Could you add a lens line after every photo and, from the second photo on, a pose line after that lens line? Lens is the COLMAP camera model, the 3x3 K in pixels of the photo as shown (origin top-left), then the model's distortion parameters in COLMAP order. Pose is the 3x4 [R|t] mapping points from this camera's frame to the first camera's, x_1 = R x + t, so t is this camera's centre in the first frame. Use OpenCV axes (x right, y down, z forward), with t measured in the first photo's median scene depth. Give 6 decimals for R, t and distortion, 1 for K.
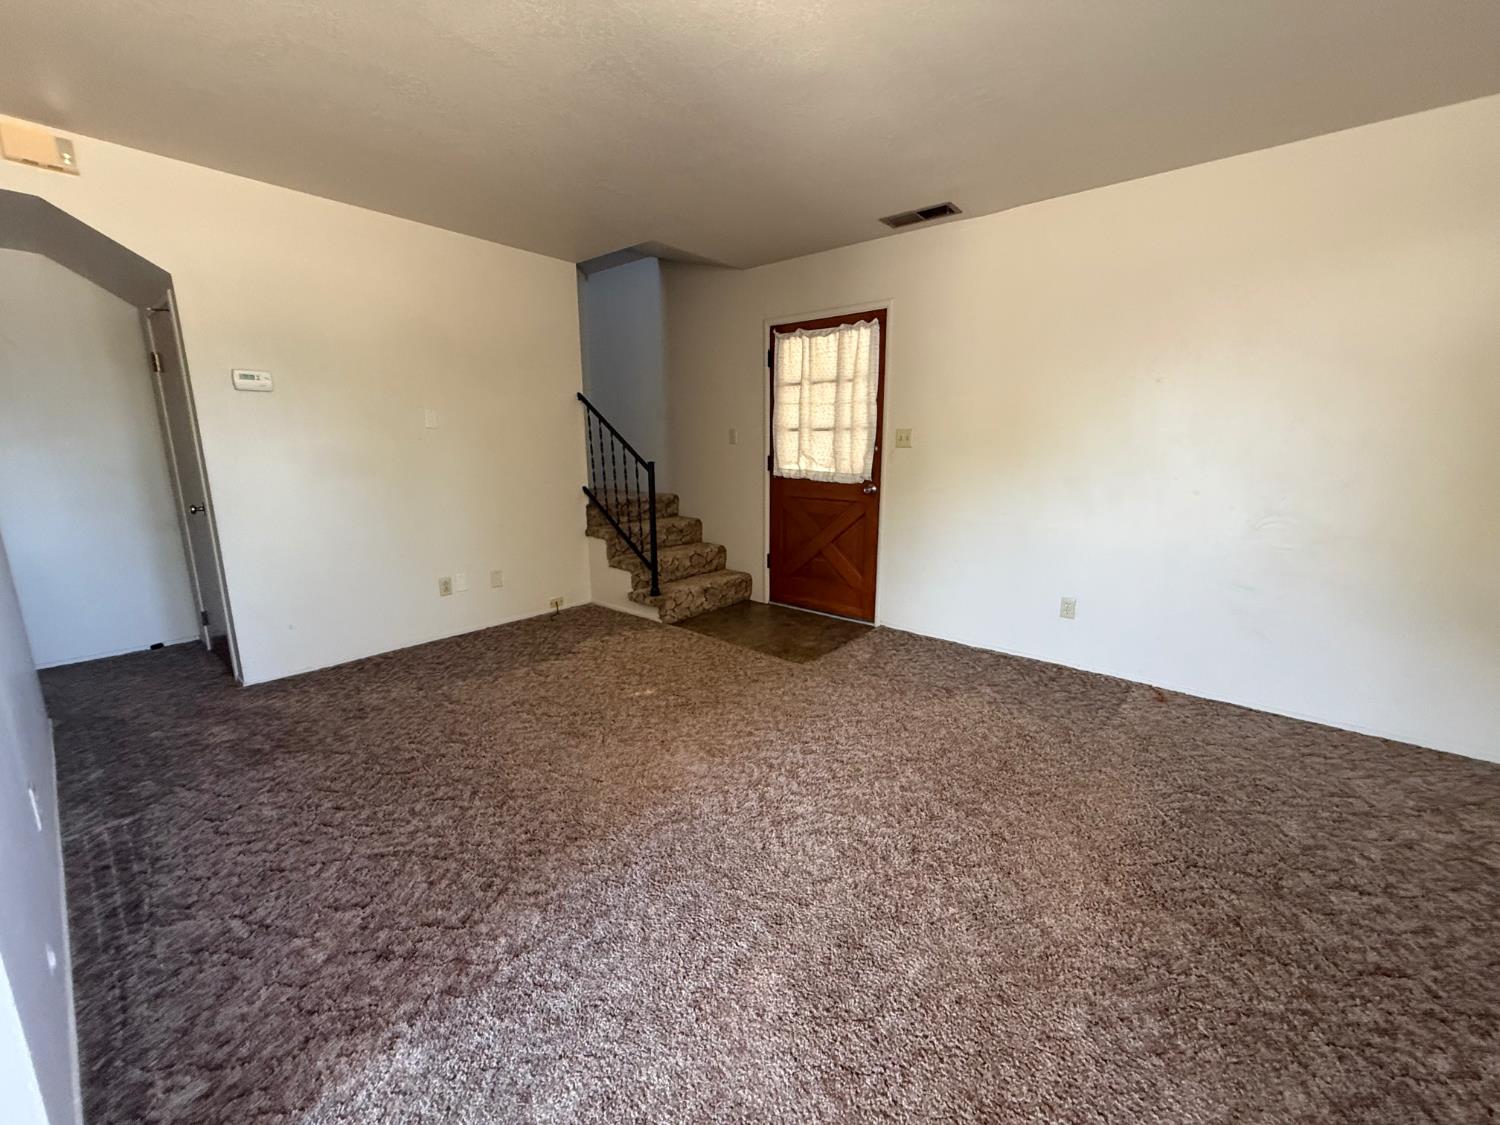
lens RADIAL K [[600.9, 0, 745.6], [0, 600.9, 562.2], [0, 0, 1]] dist [0.000018, -0.000056]
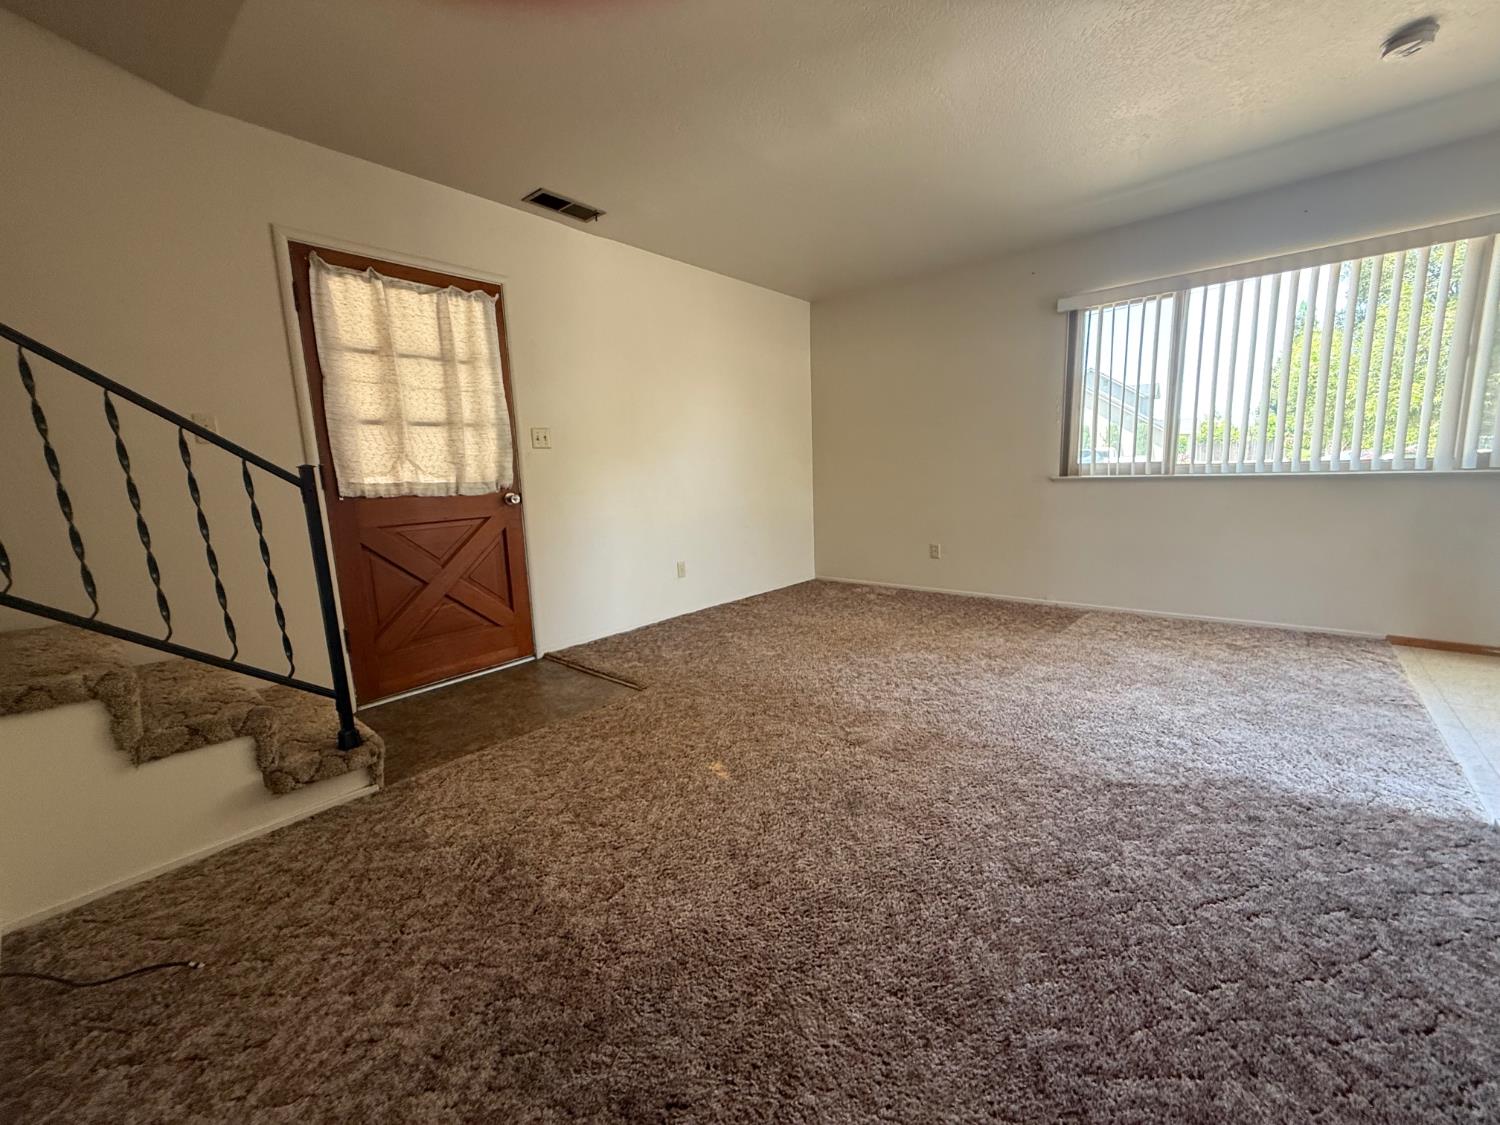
lens RADIAL K [[600.9, 0, 745.6], [0, 600.9, 562.2], [0, 0, 1]] dist [0.000018, -0.000056]
pose [[0.001582, -0.156337, 0.987702, -0.641901], [0.234543, 0.960210, 0.151610, -0.089403], [-0.972104, 0.231419, 0.038187, 0.689616]]
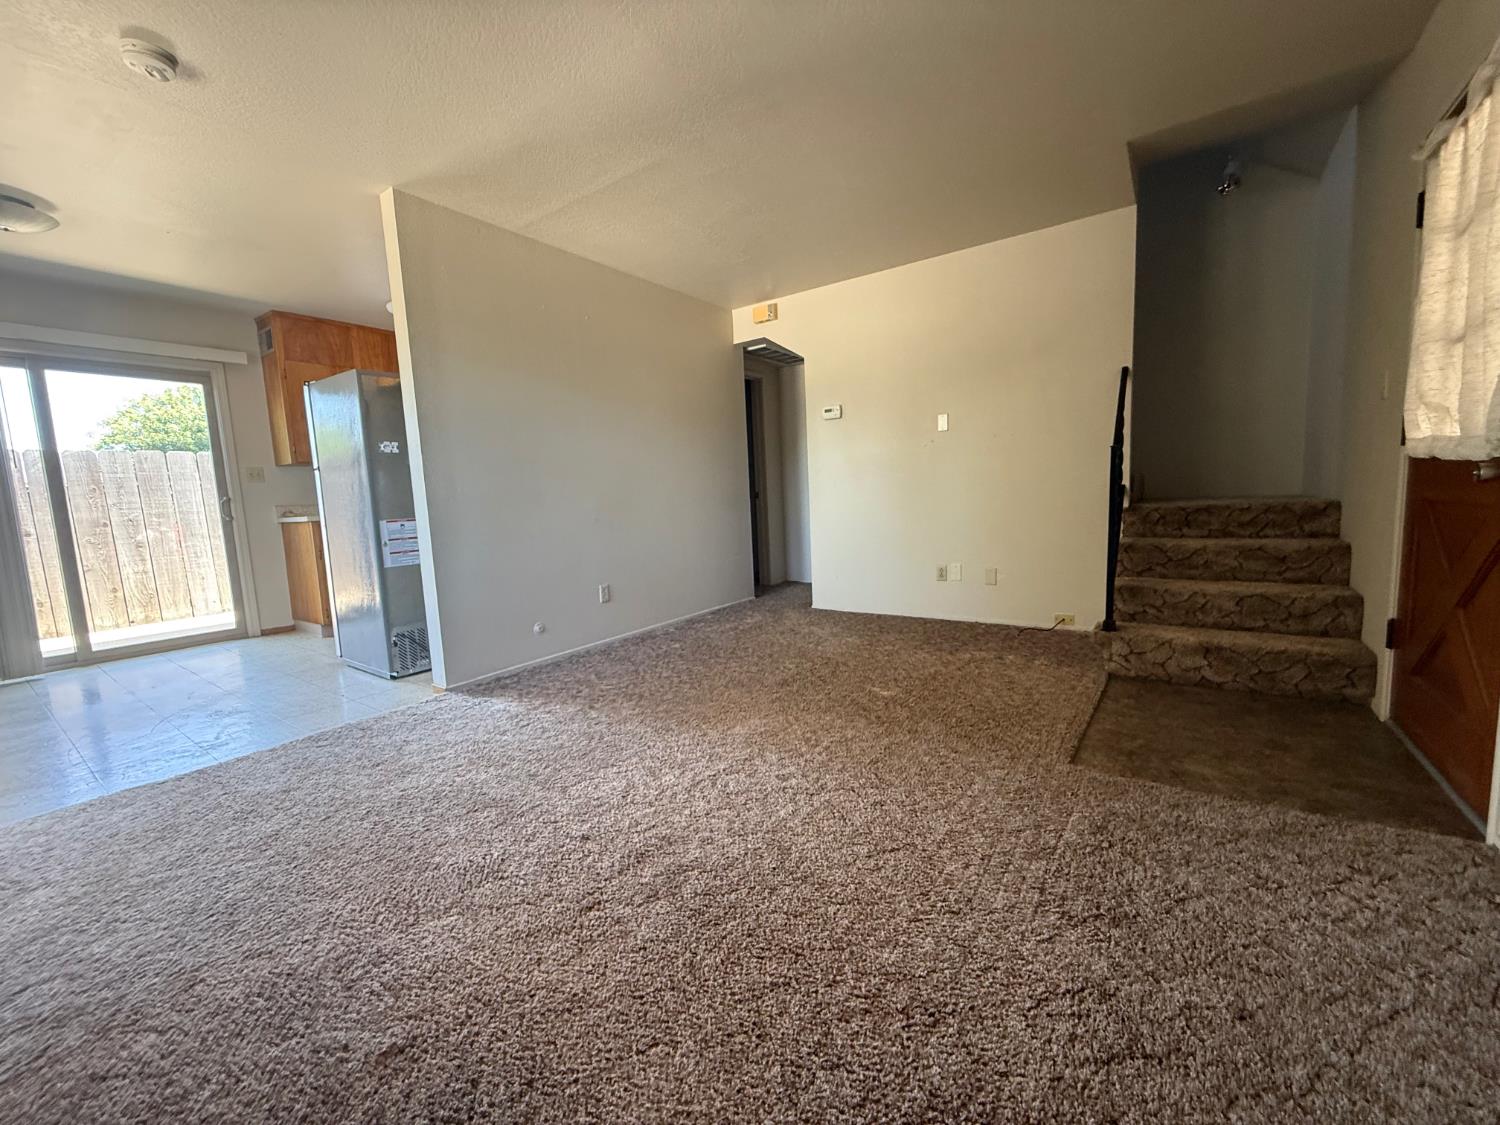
lens RADIAL K [[600.9, 0, 745.6], [0, 600.9, 562.2], [0, 0, 1]] dist [0.000018, -0.000056]
pose [[0.079963, 0.110557, -0.990648, 0.558632], [-0.155242, 0.983085, 0.097182, -0.030091], [0.984635, 0.146019, 0.095774, 0.521764]]
